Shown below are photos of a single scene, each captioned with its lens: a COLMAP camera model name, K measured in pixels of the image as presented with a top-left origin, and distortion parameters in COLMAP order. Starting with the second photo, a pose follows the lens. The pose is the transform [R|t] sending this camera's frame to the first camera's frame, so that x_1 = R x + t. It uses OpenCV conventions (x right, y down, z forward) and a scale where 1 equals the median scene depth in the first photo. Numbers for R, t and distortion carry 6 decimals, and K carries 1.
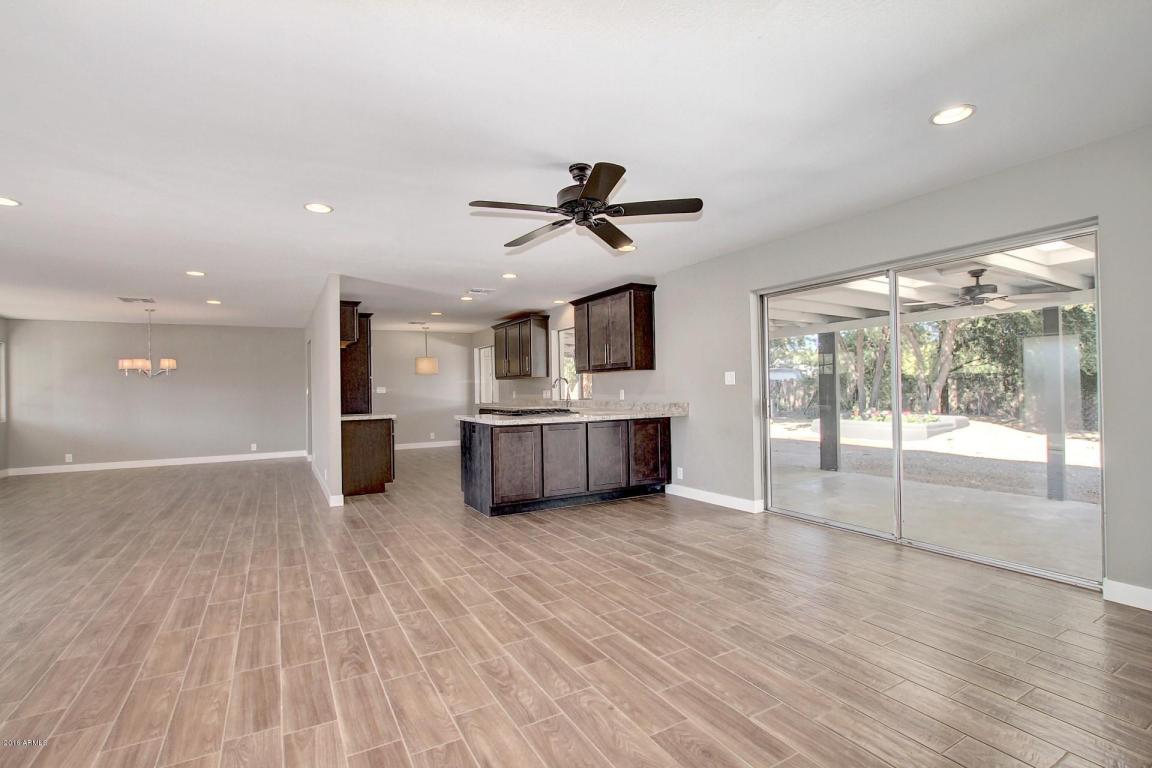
lens RADIAL K [[535.1, 0, 570.7], [0, 535.1, 383.9], [0, 0, 1]] dist [-0.021857, 0.001028]
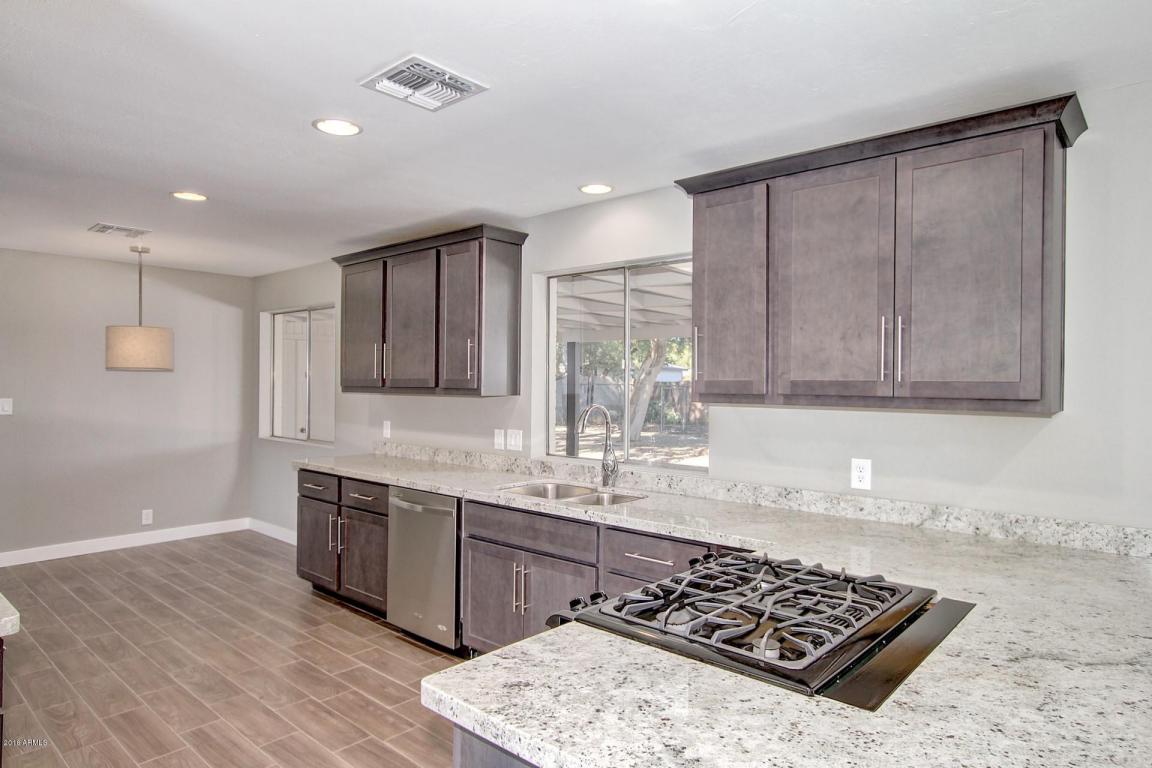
lens RADIAL K [[686.0, 0, 562.7], [0, 686.0, 382.3], [0, 0, 1]] dist [-0.000588, -0.000095]
pose [[0.947351, 0.027533, 0.319012, -0.277217], [-0.030443, 0.999528, 0.004137, -0.041750], [-0.318747, -0.013631, 0.947742, 0.867751]]
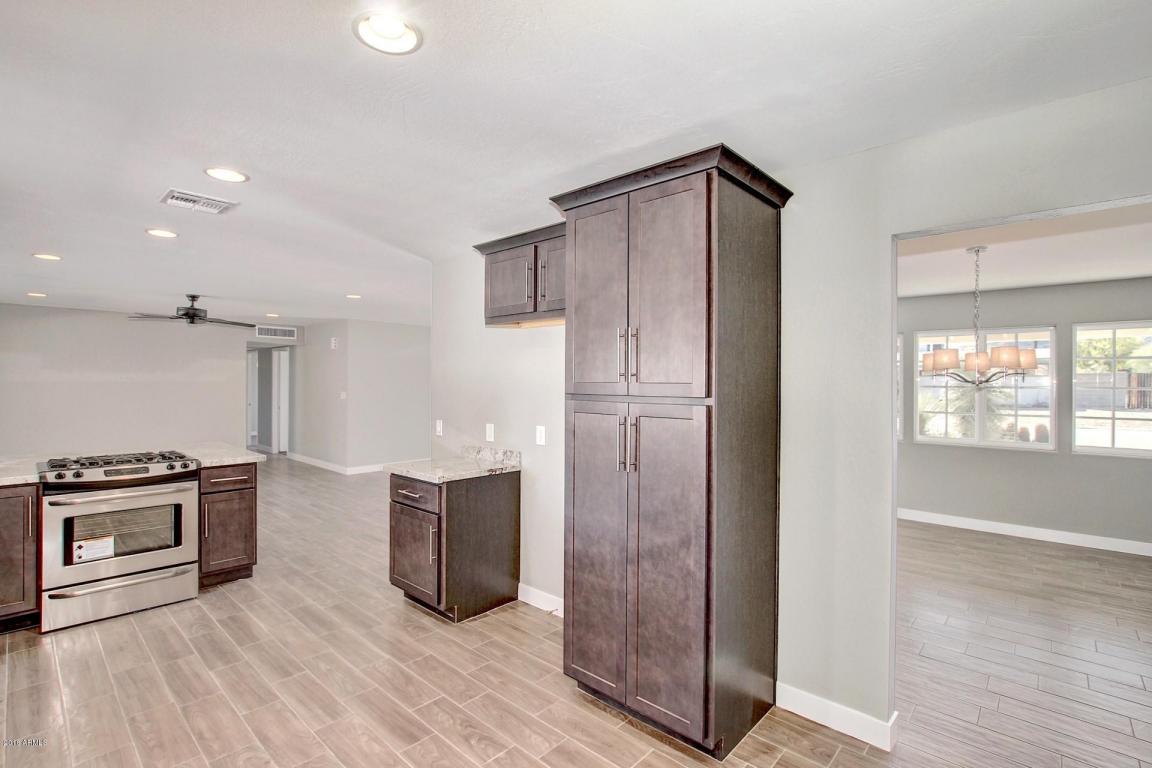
lens RADIAL K [[535.1, 0, 570.7], [0, 535.1, 383.9], [0, 0, 1]] dist [-0.021857, 0.001028]
pose [[-0.950311, 0.010961, -0.311108, -0.424866], [0.012844, 0.999909, -0.004006, -0.029671], [0.311036, -0.007803, -0.950366, 1.971068]]
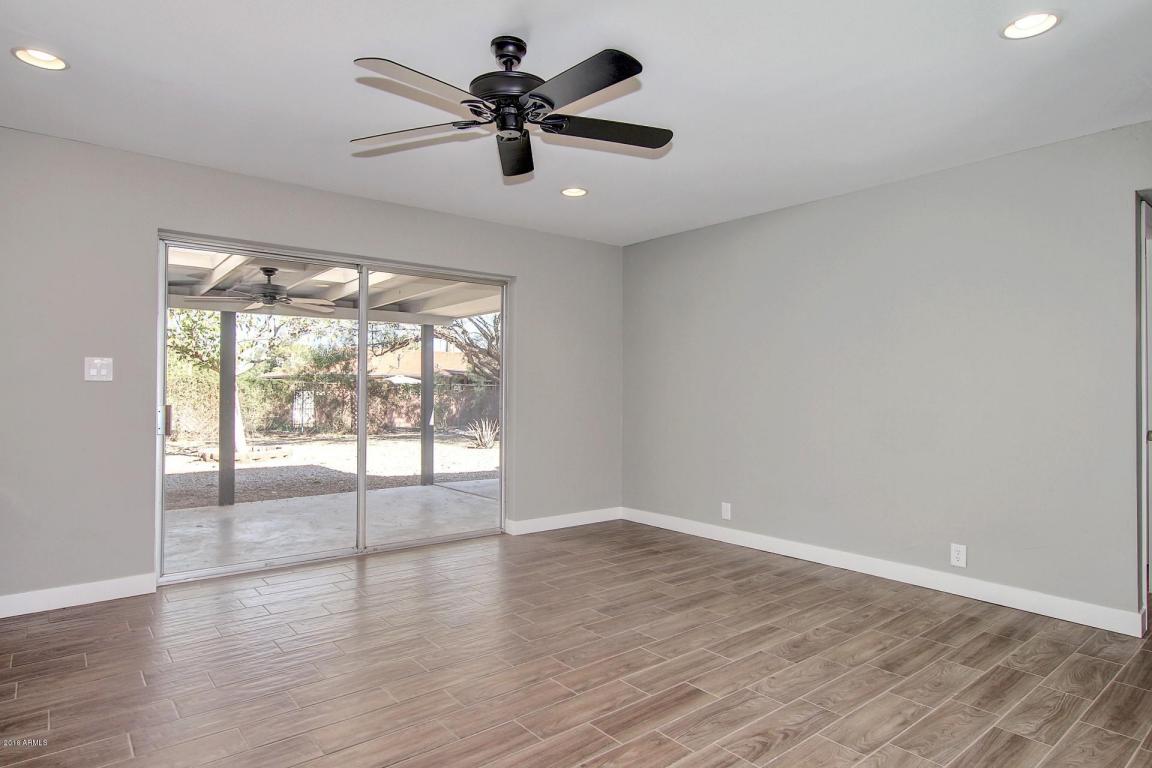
lens RADIAL K [[652.1, 0, 576.0], [0, 652.1, 384.0], [0, 0, 1]] dist [-0.000105, -0.000753]
pose [[-0.162472, 0.019407, 0.986522, -0.458039], [-0.011267, 0.999705, -0.021521, 0.011753], [-0.986649, -0.014611, -0.162206, 0.618011]]
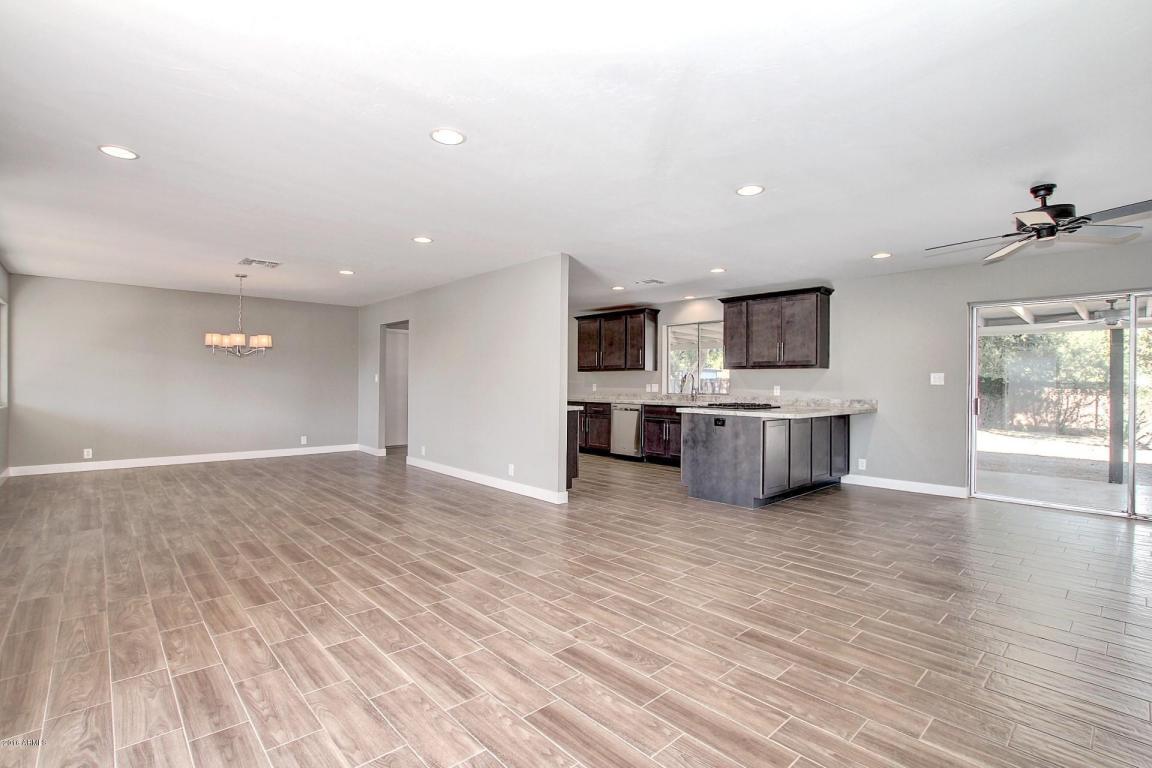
lens RADIAL K [[535.1, 0, 570.7], [0, 535.1, 383.9], [0, 0, 1]] dist [-0.021857, 0.001028]
pose [[0.973259, 0.026233, 0.228209, -0.705602], [-0.028825, 0.999552, 0.008034, 0.013059], [-0.227896, -0.014397, 0.973579, 0.093225]]
